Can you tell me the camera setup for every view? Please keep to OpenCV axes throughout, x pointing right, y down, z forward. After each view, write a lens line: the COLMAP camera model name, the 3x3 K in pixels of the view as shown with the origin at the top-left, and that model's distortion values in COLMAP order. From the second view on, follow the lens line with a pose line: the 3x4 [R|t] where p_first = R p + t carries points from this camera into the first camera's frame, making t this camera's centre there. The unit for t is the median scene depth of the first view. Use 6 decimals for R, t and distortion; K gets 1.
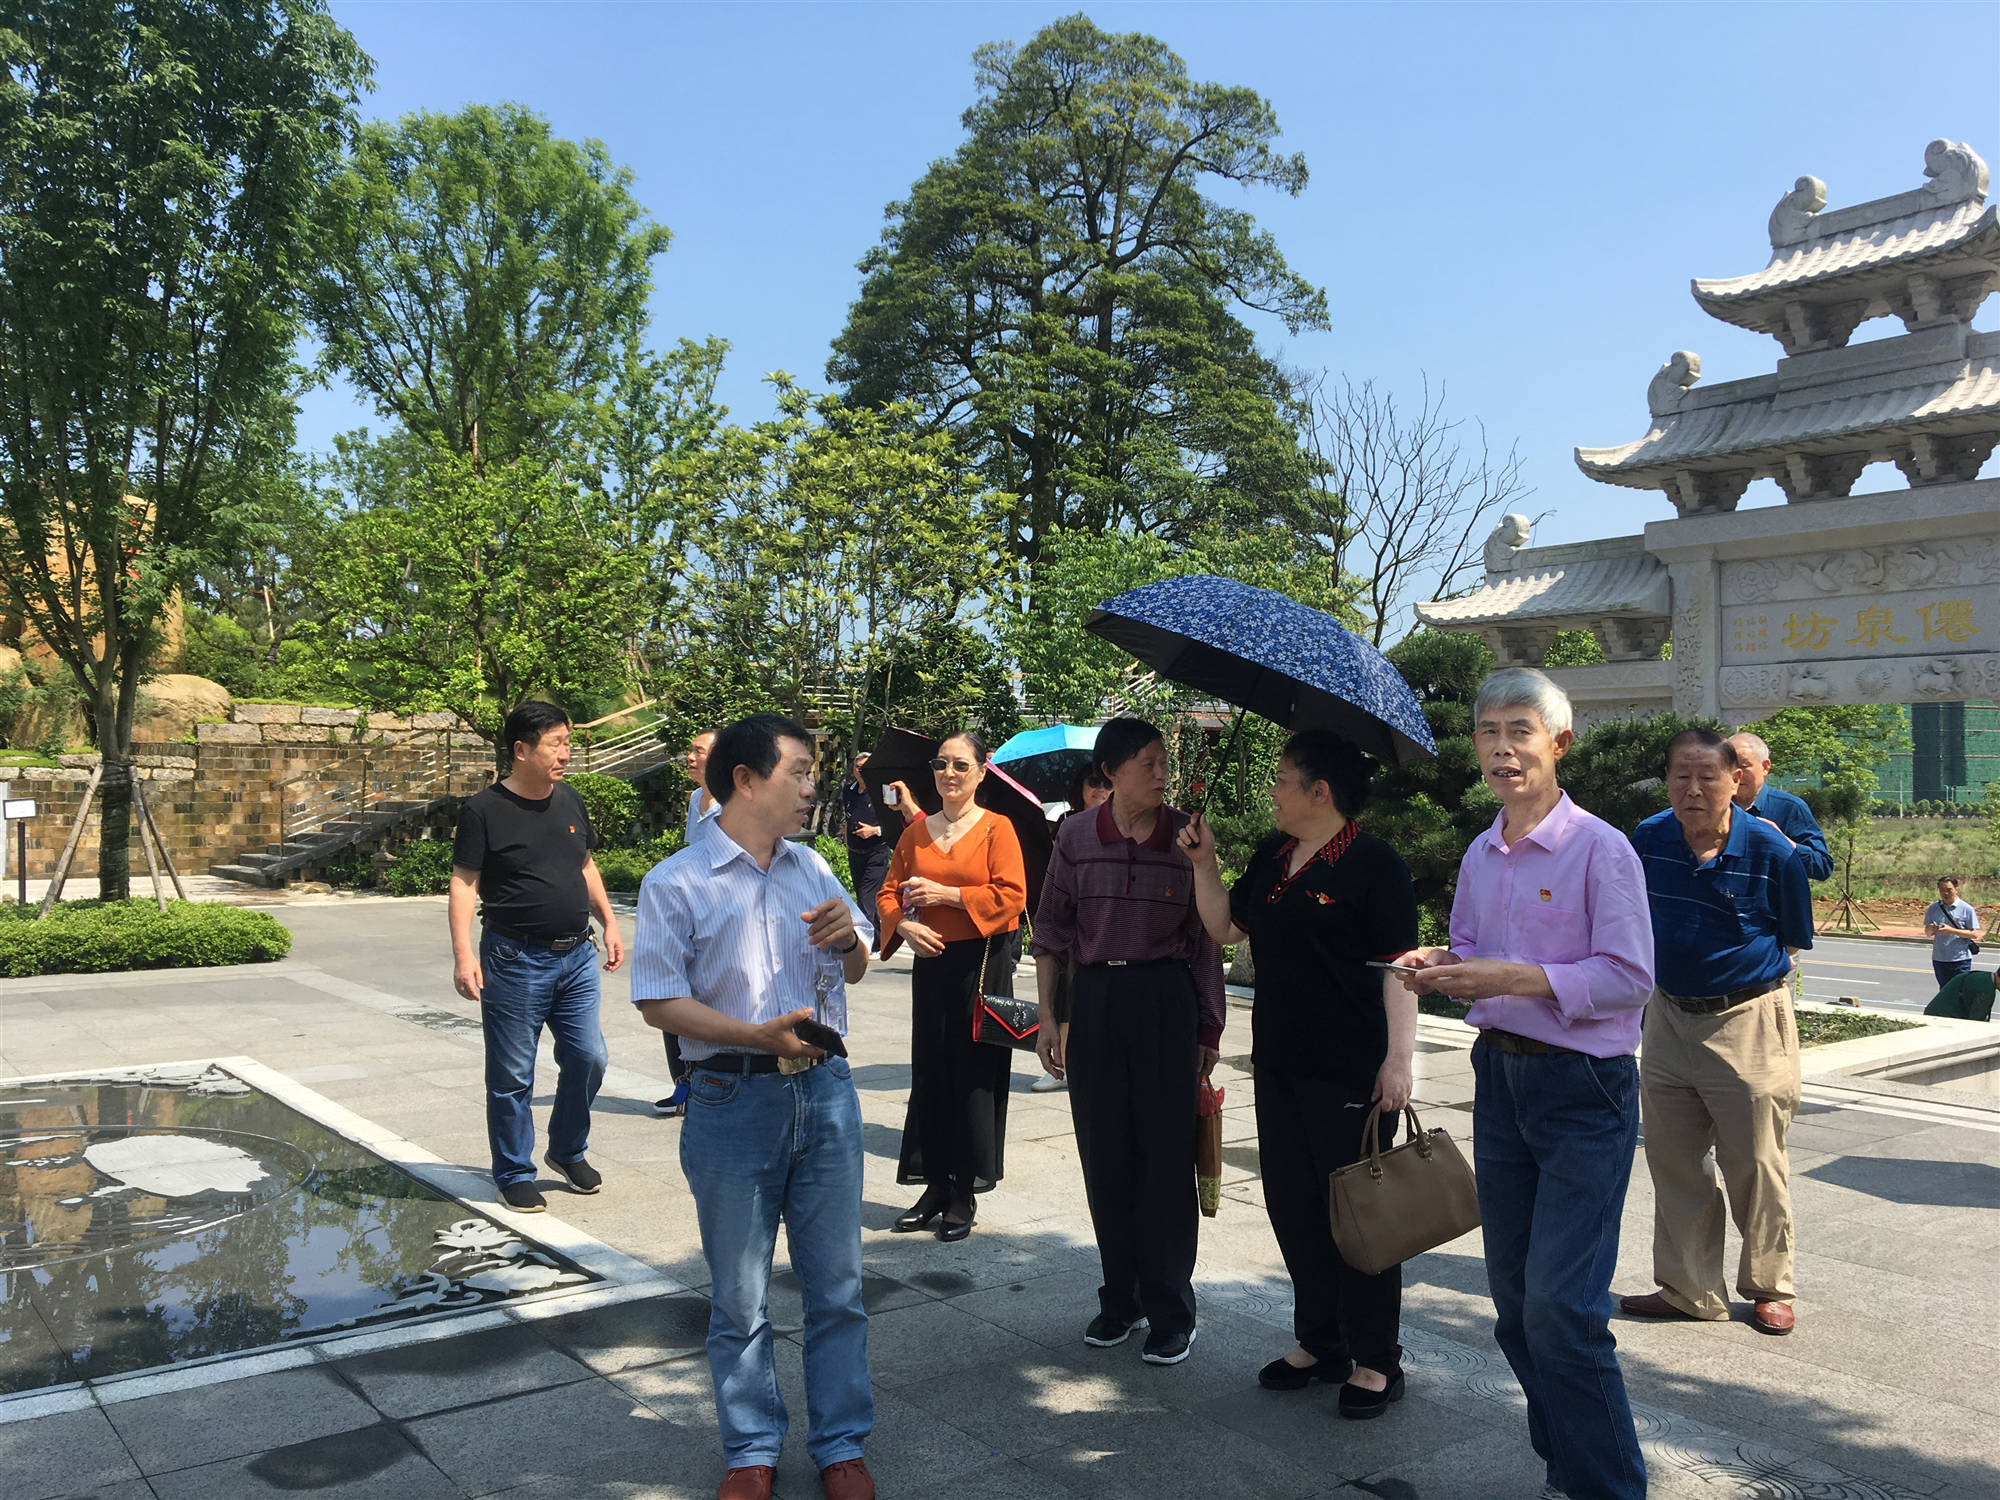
lens RADIAL K [[1686.8, 0, 1000.0], [0, 1686.8, 750.0], [0, 0, 1]] dist [-0.001841, -0.001456]
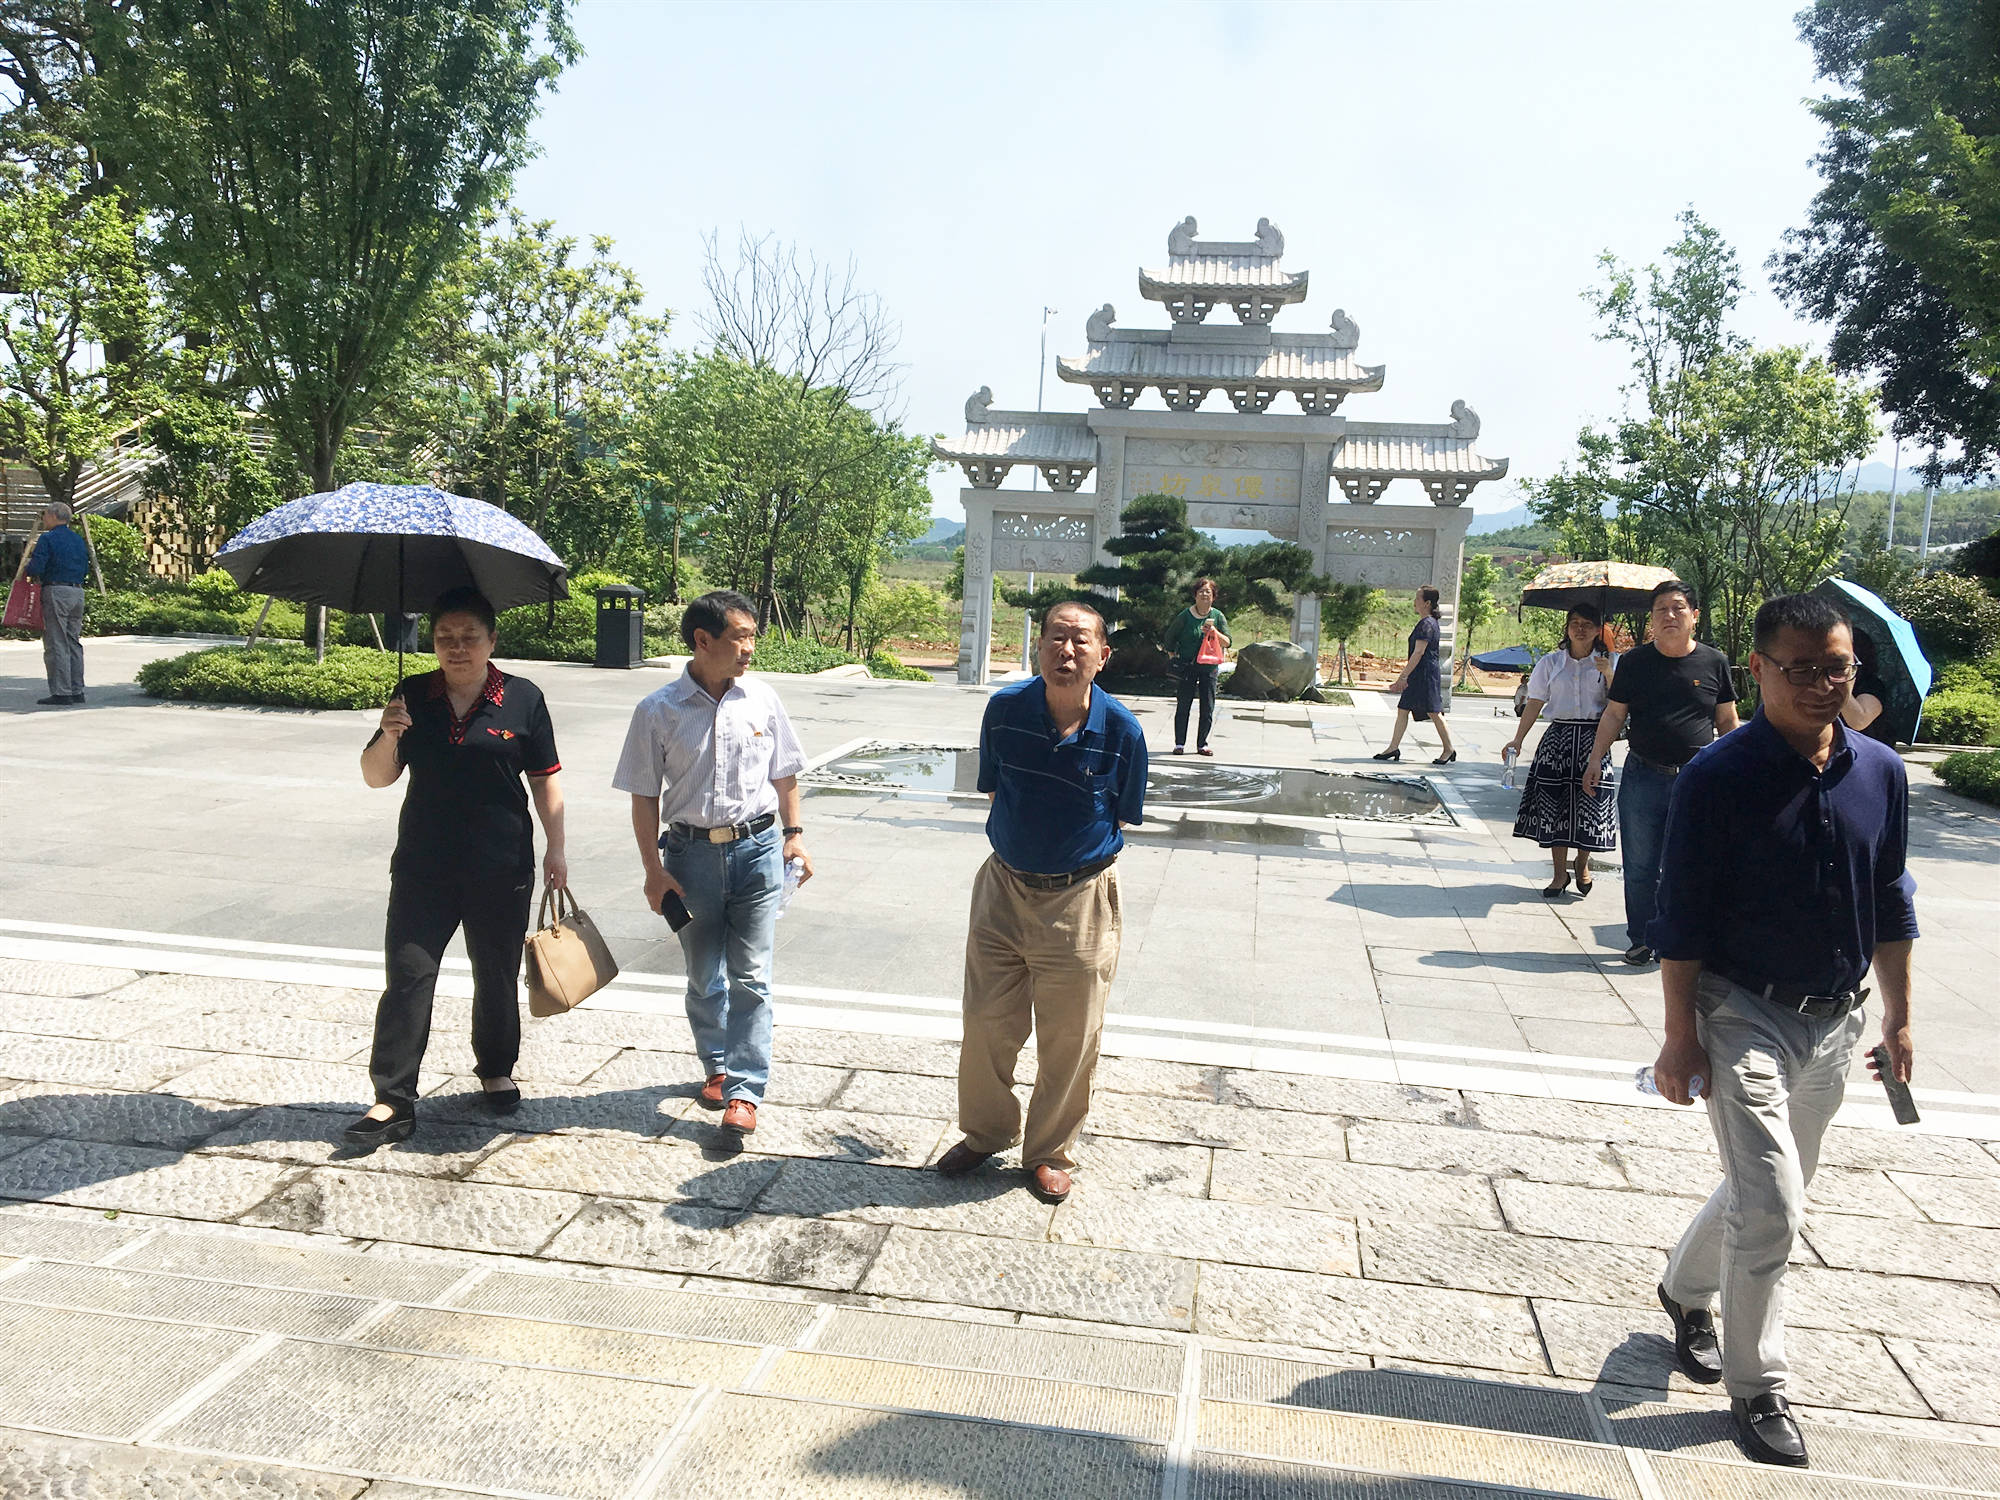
lens RADIAL K [[1686.8, 0, 1000.0], [0, 1686.8, 750.0], [0, 0, 1]] dist [-0.001841, -0.001456]
pose [[0.732548, -0.059963, 0.678069, -0.836671], [-0.056262, 0.987371, 0.148097, -0.046082], [-0.678387, -0.146638, 0.719923, -0.176267]]
